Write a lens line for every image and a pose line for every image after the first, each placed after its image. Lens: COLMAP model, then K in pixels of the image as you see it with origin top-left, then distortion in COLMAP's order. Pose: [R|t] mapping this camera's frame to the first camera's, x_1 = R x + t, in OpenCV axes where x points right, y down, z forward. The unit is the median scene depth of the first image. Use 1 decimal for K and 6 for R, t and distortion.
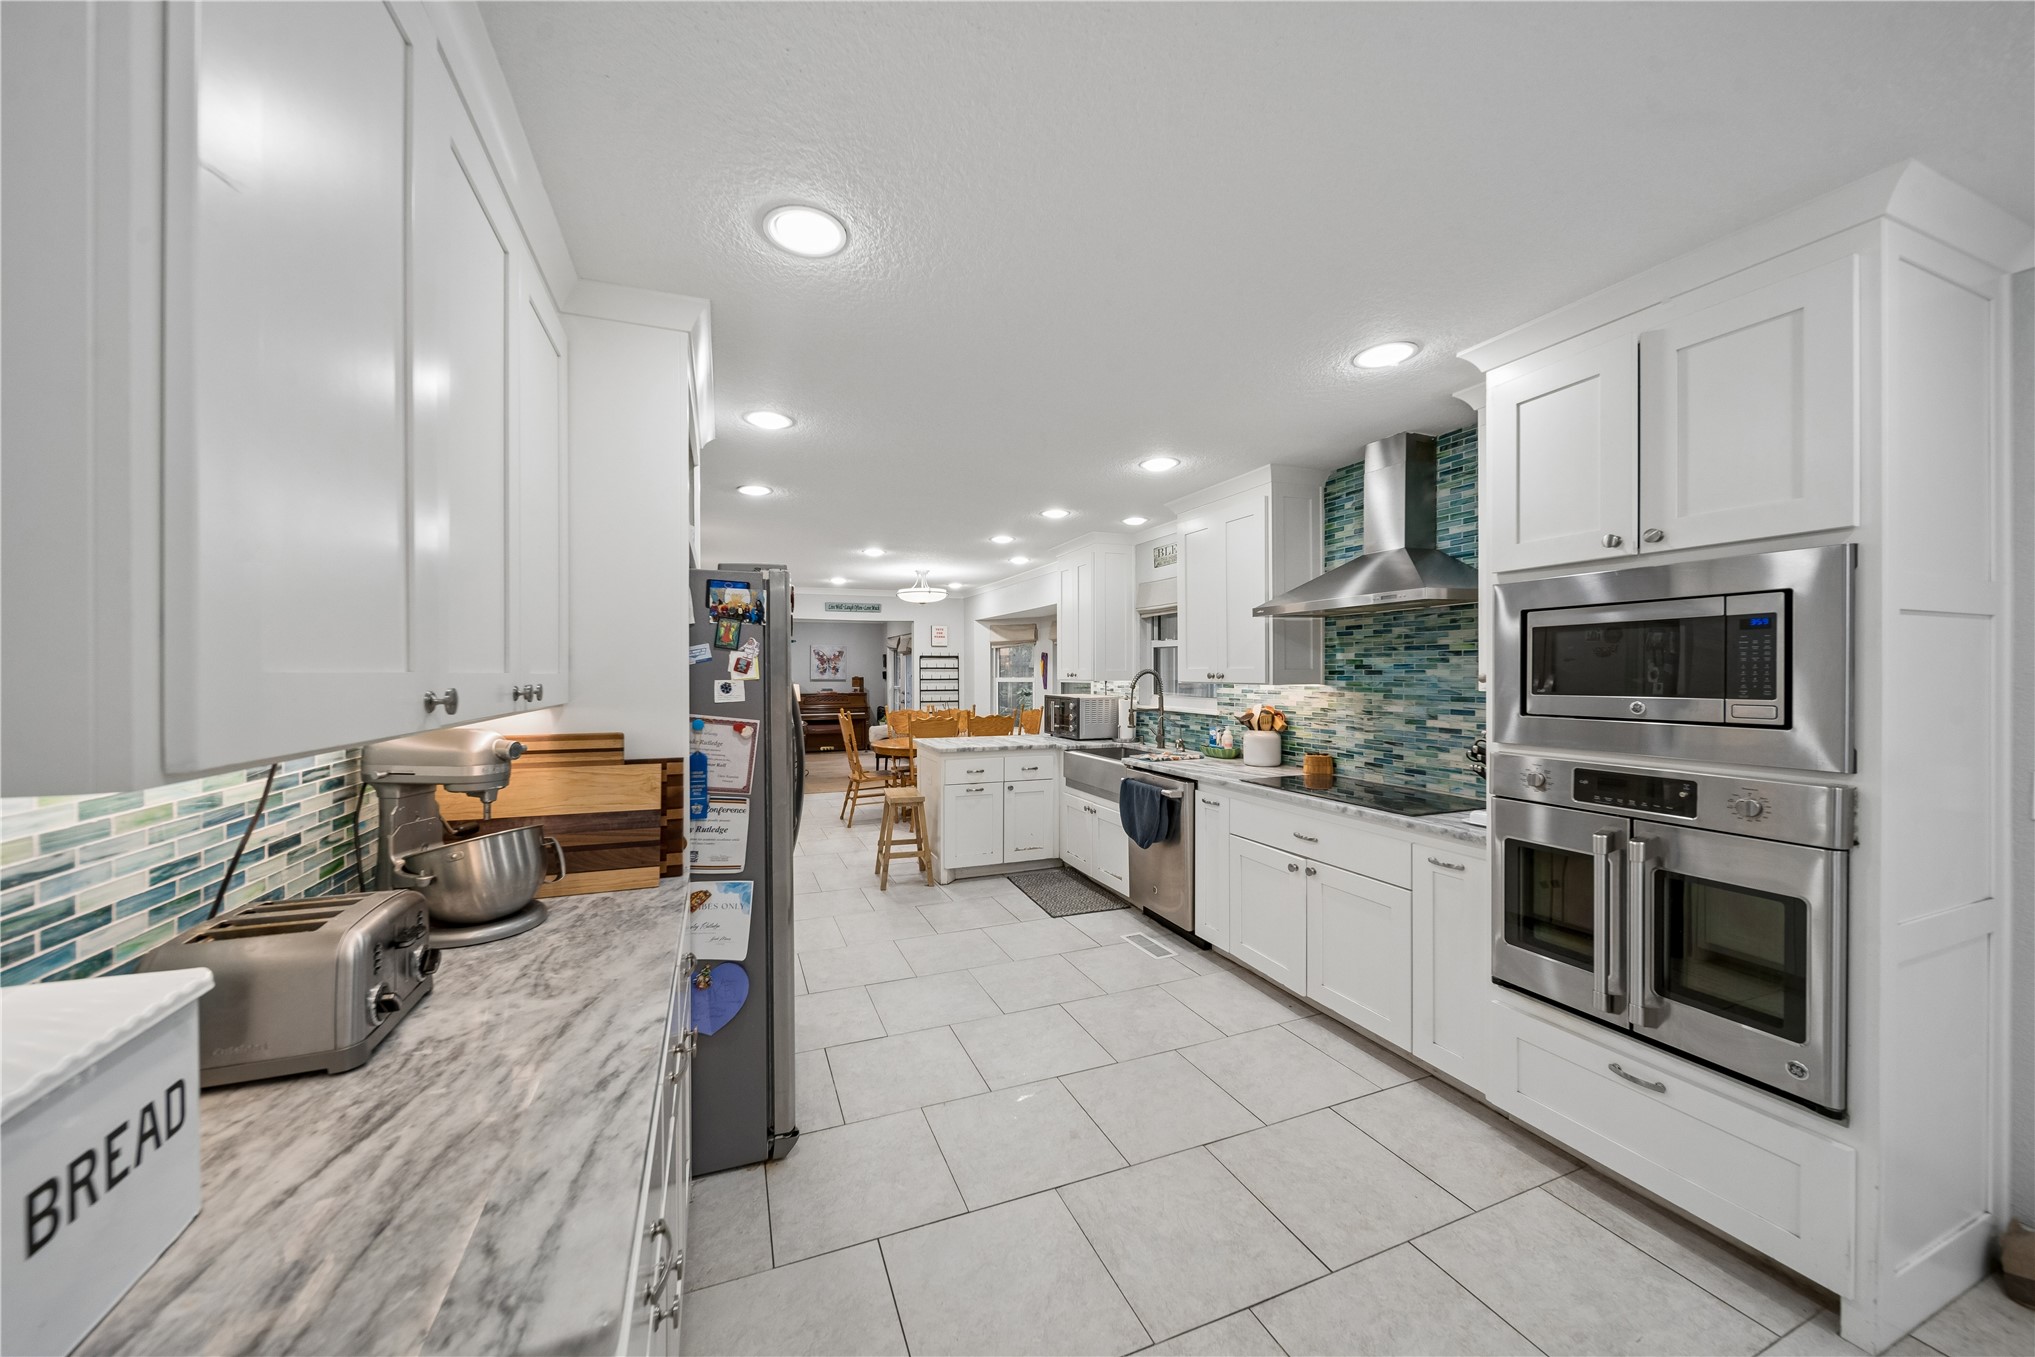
lens RADIAL K [[722.5, 0, 1000.3], [0, 722.5, 669.7], [0, 0, 1]] dist [-0.001633, -0.000285]
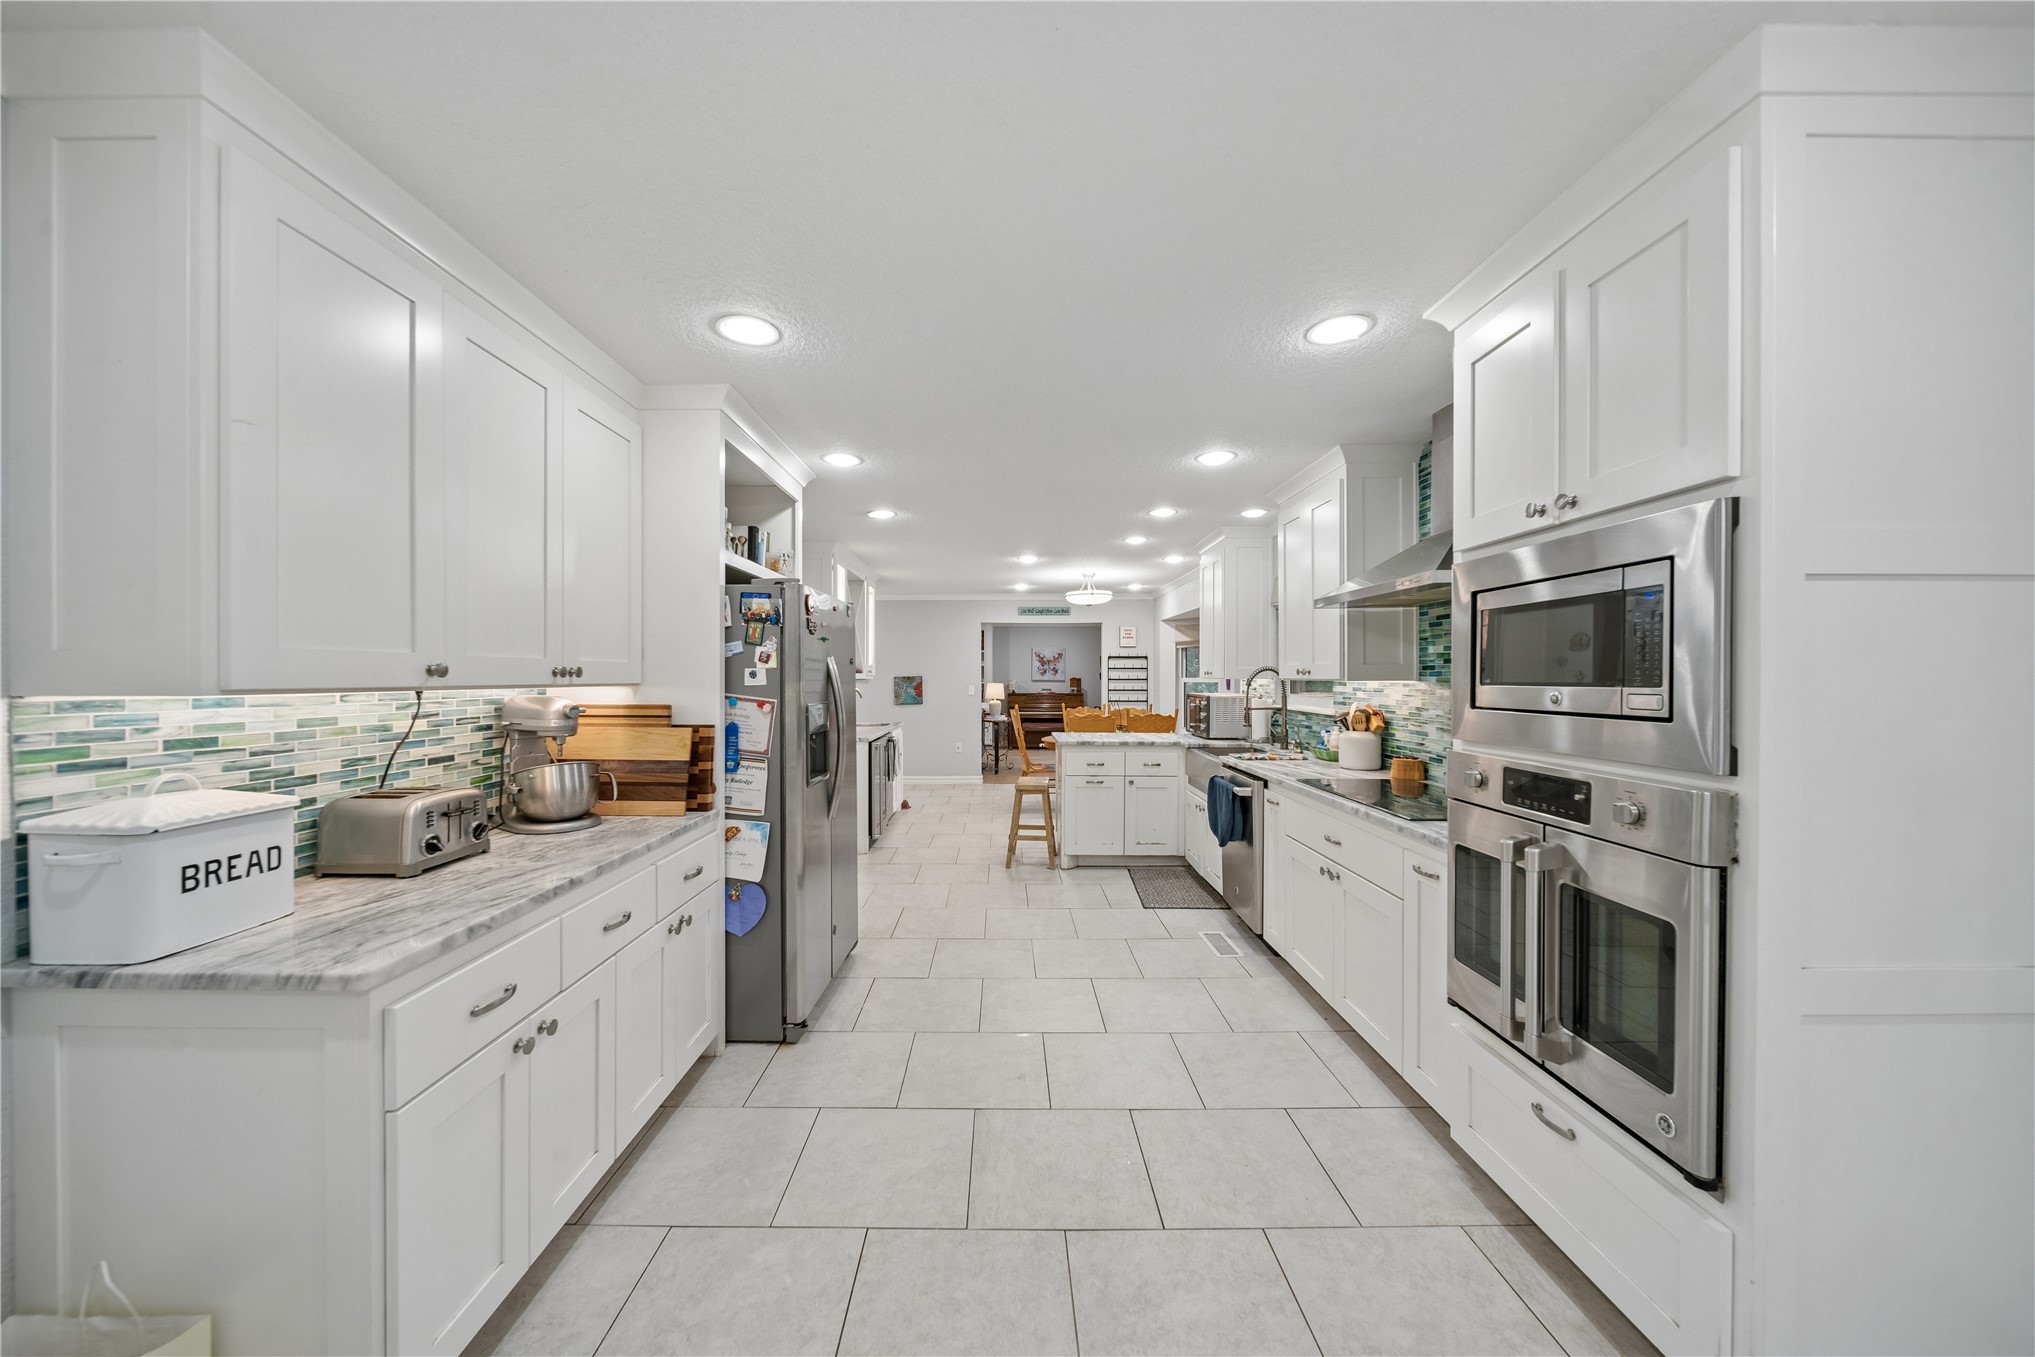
lens RADIAL K [[722.1, 0, 999.0], [0, 722.1, 673.2], [0, 0, 1]] dist [-0.001484, -0.000173]
pose [[0.929882, 0.003083, -0.367845, 0.518994], [-0.003232, 0.999995, 0.000209, 0.021230], [0.367844, 0.000995, 0.929887, -0.056441]]
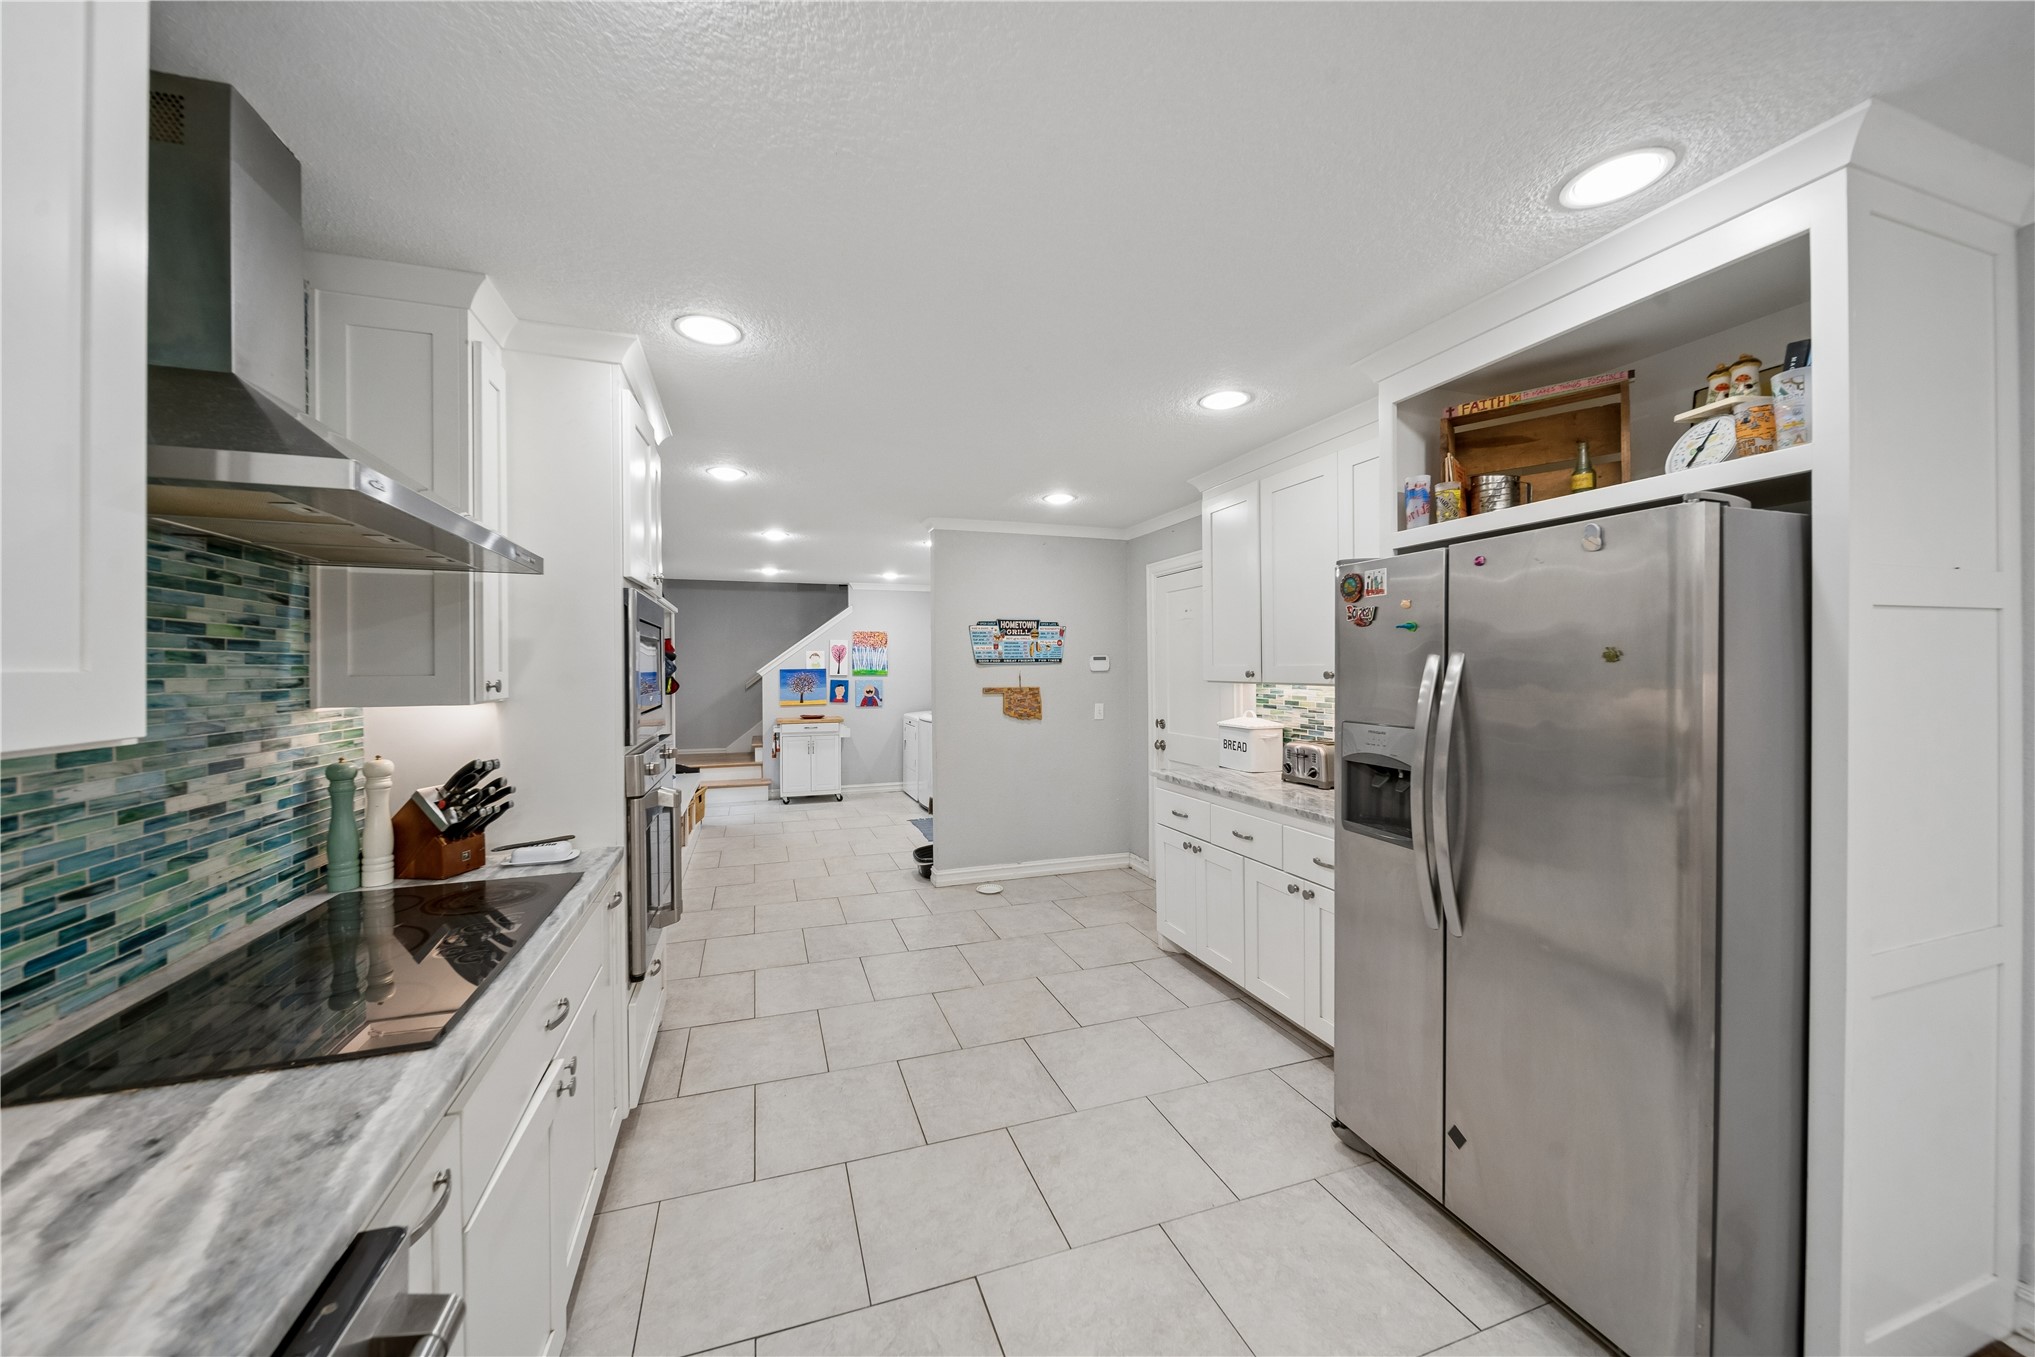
lens RADIAL K [[722.1, 0, 999.0], [0, 722.1, 673.2], [0, 0, 1]] dist [-0.001484, -0.000173]
pose [[-0.998786, 0.010831, 0.048051, 0.134800], [0.011289, 0.999893, 0.009269, -0.003079], [-0.047945, 0.009800, -0.998802, 2.105705]]
